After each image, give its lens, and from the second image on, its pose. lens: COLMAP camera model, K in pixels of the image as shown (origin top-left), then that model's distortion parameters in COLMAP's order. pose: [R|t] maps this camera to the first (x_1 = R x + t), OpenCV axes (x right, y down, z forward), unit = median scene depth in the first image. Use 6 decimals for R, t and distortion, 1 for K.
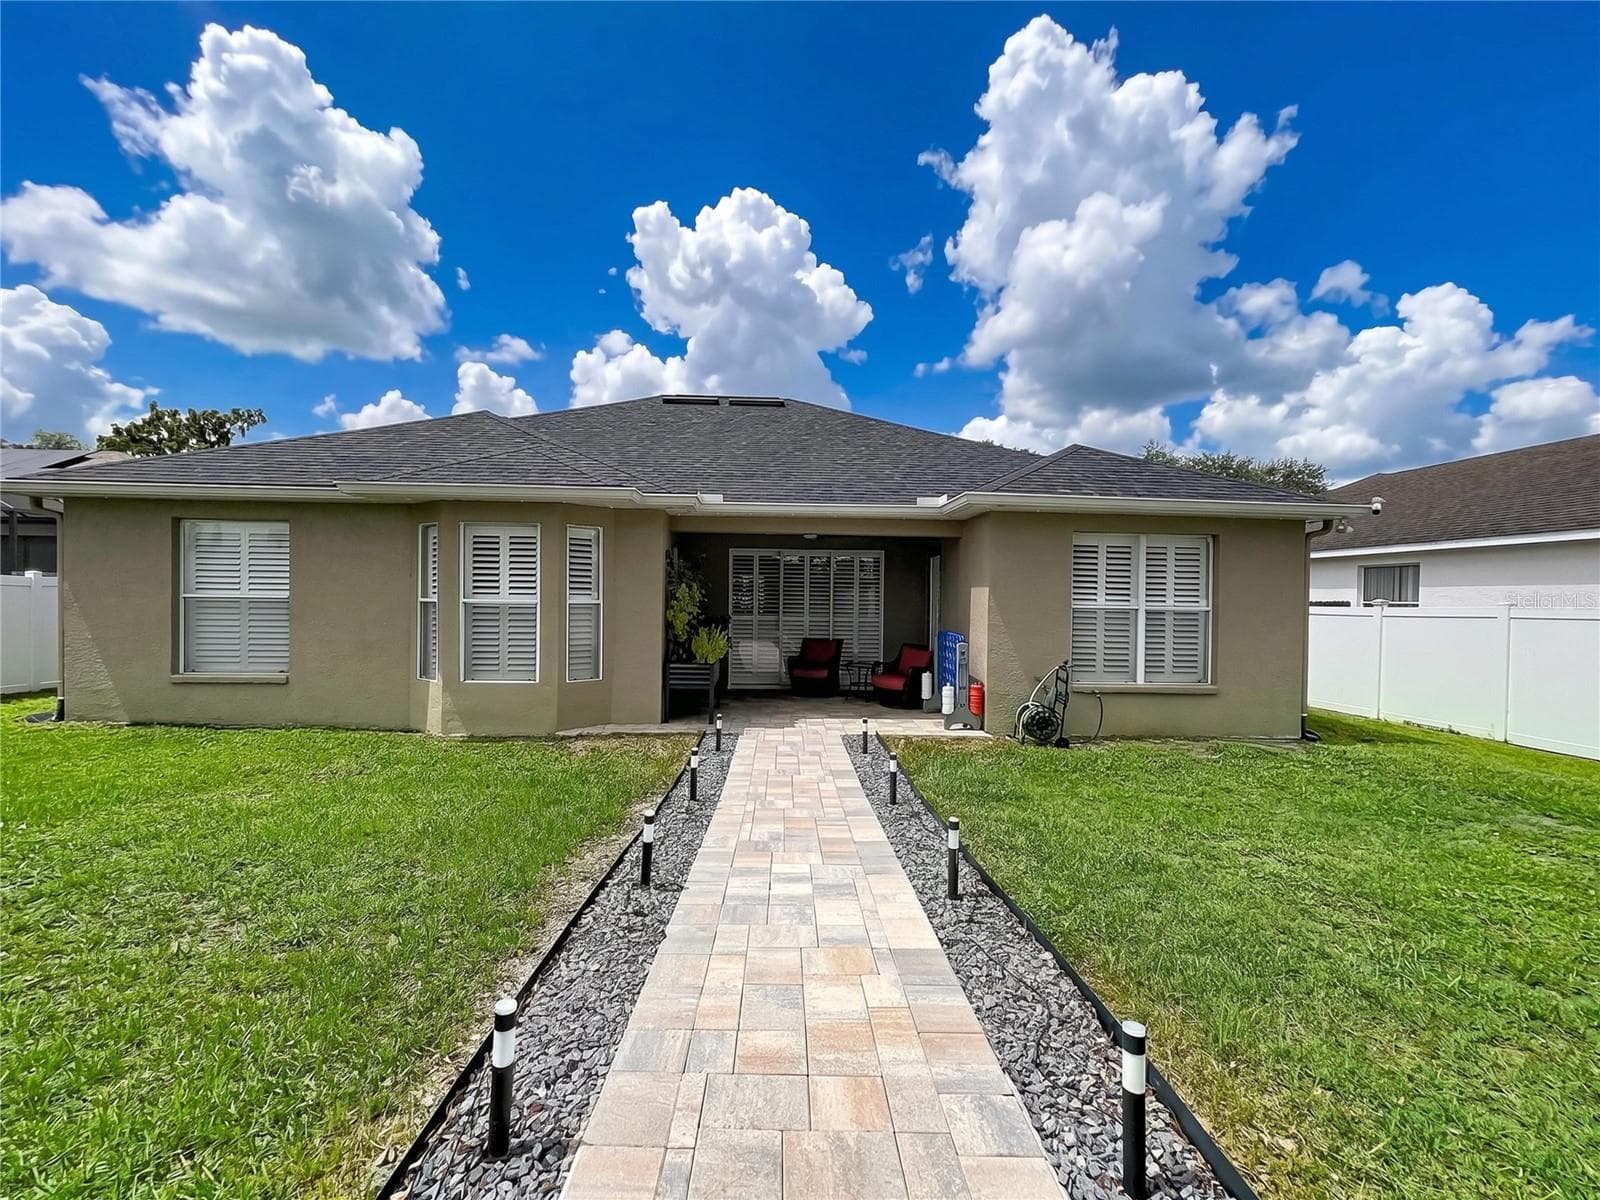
lens RADIAL K [[648.2, 0, 794.4], [0, 648.2, 599.3], [0, 0, 1]] dist [0.000683, -0.000682]
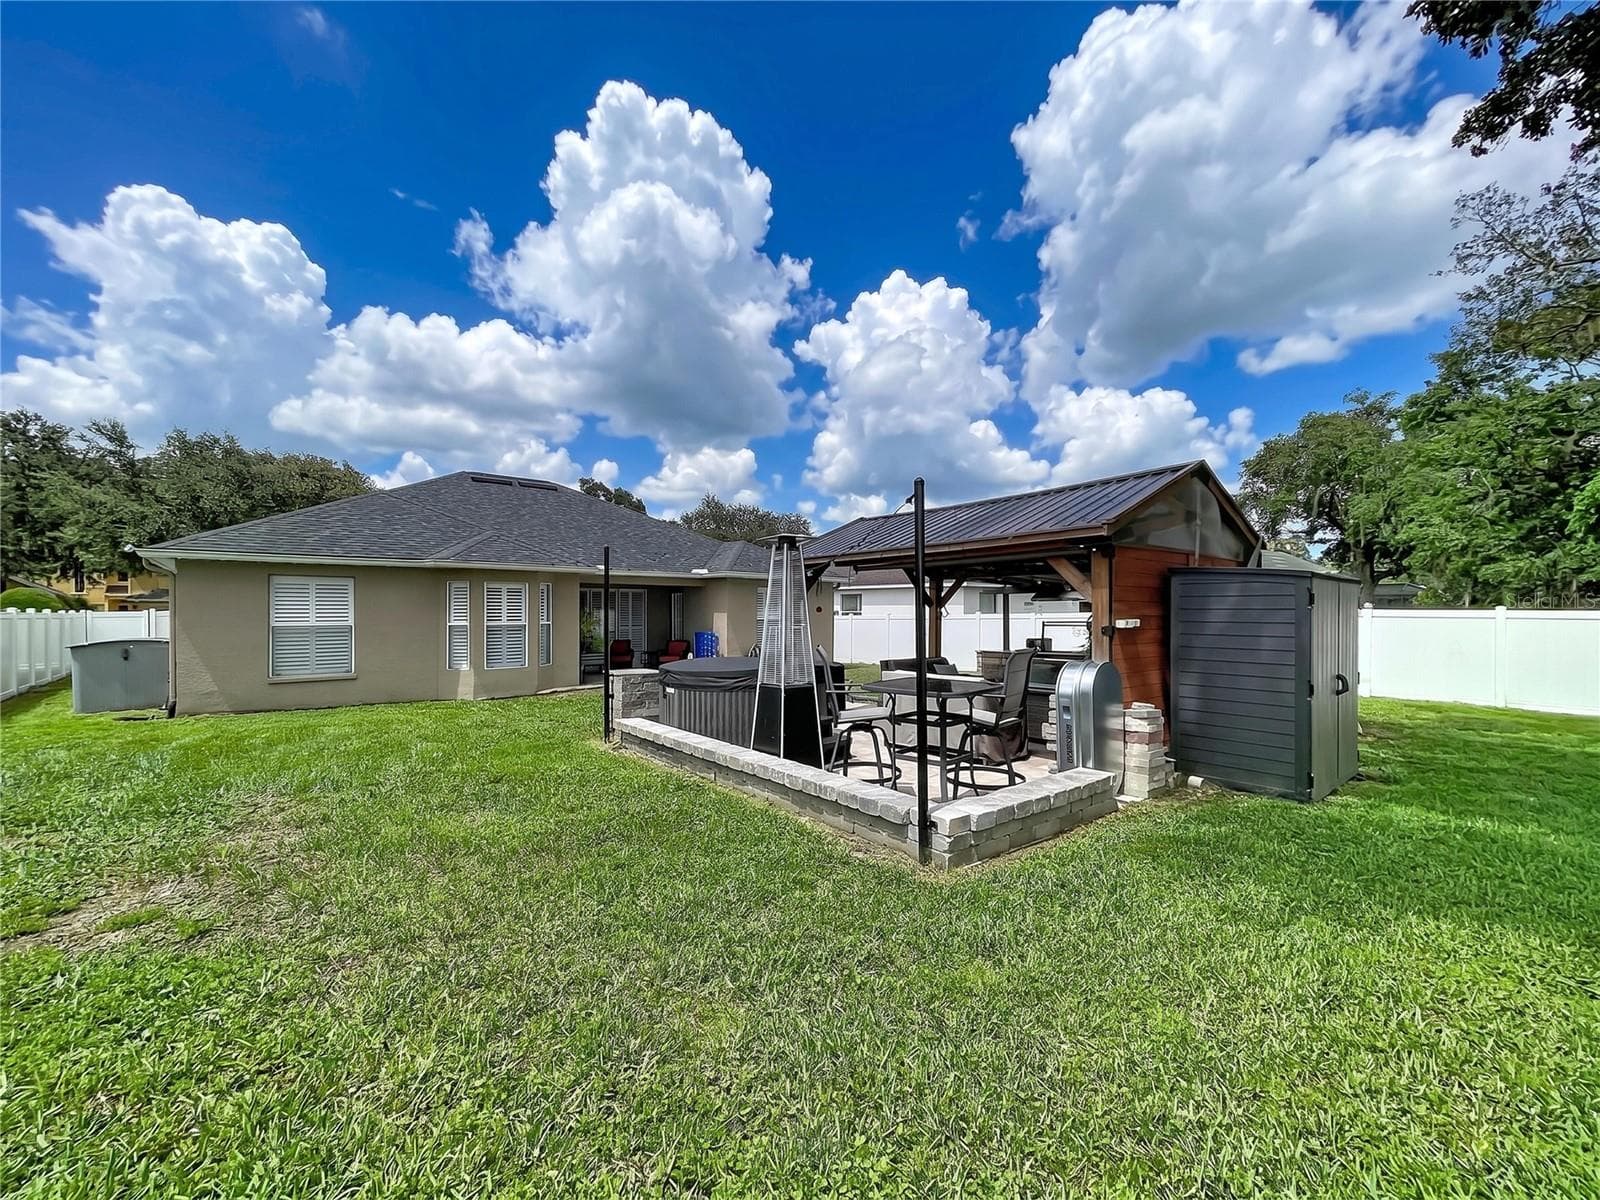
lens RADIAL K [[648.2, 0, 799.8], [0, 648.2, 606.7], [0, 0, 1]] dist [0.000683, -0.000682]
pose [[0.790489, -0.011682, 0.612365, -0.862647], [0.018455, 0.999818, -0.004750, -0.019243], [-0.612198, 0.015056, 0.790561, -0.923008]]
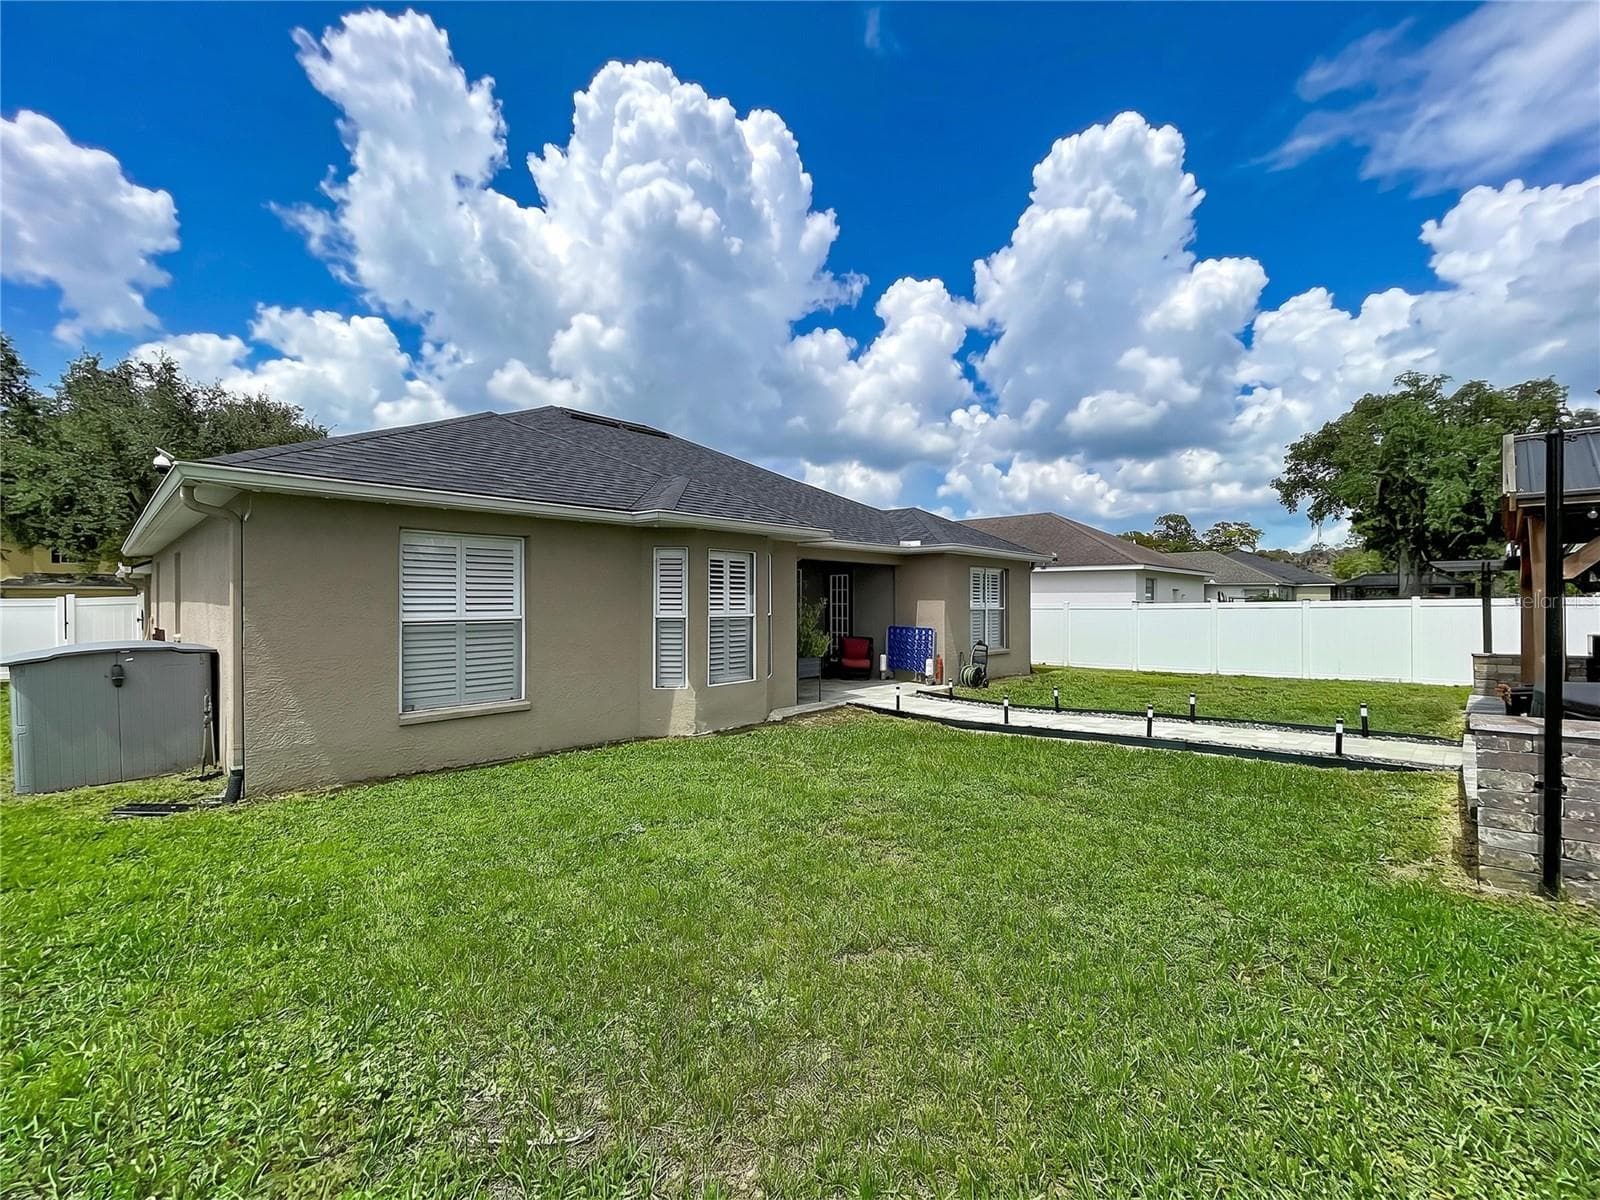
lens RADIAL K [[648.2, 0, 791.9], [0, 648.2, 602.1], [0, 0, 1]] dist [0.000683, -0.000682]
pose [[0.726503, -0.016340, 0.686969, -1.113147], [0.017088, 0.999838, 0.005710, -0.024089], [-0.686951, 0.007591, 0.726664, 0.048418]]
